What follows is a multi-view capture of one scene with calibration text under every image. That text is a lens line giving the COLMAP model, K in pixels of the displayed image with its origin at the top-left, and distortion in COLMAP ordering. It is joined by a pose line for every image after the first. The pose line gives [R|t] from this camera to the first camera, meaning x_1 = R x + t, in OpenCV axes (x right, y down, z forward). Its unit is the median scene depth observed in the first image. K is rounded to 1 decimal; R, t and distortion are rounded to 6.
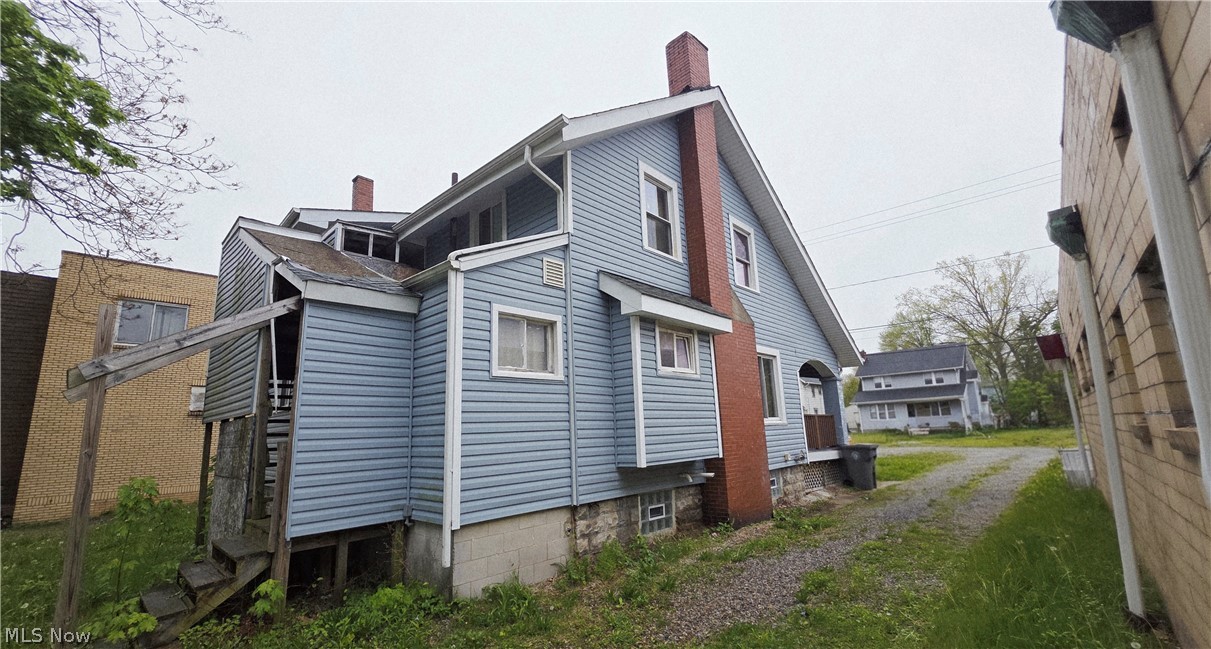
lens RADIAL K [[478.1, 0, 605.2], [0, 478.1, 334.3], [0, 0, 1]] dist [-0.002392, 0.000216]
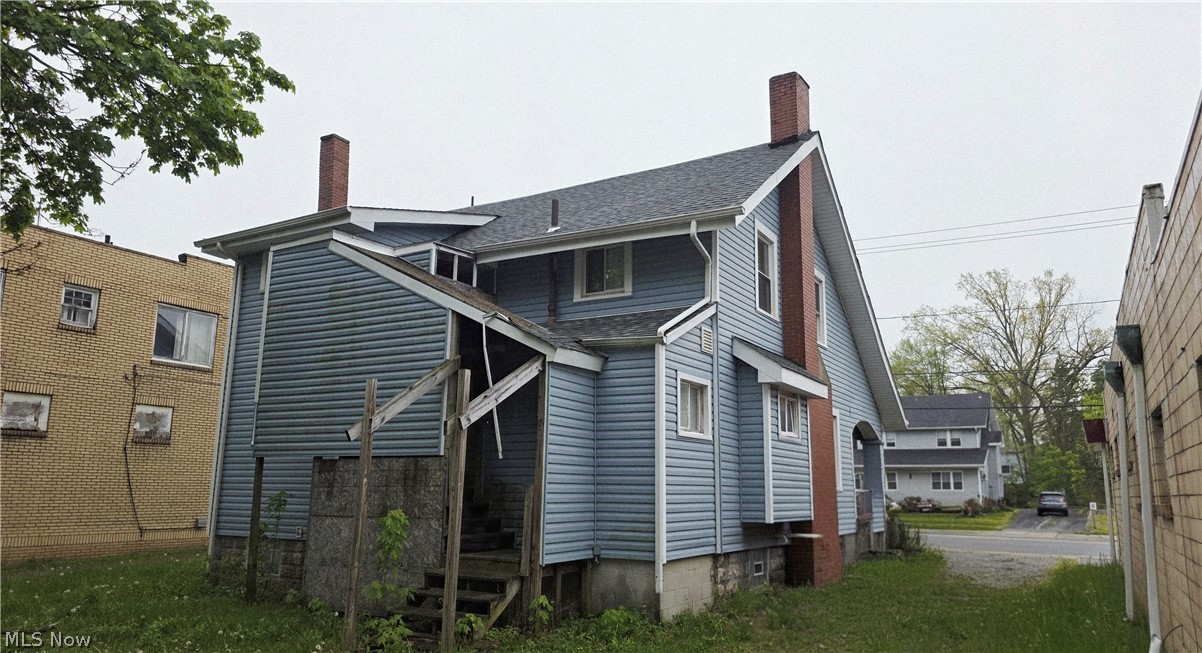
lens RADIAL K [[820.8, 0, 596.4], [0, 820.8, 330.2], [0, 0, 1]] dist [0.041851, -0.019263]
pose [[0.972791, 0.091748, 0.212743, -0.554465], [-0.093553, 0.995613, -0.001587, -0.092436], [-0.211956, -0.018359, 0.977107, -0.565280]]
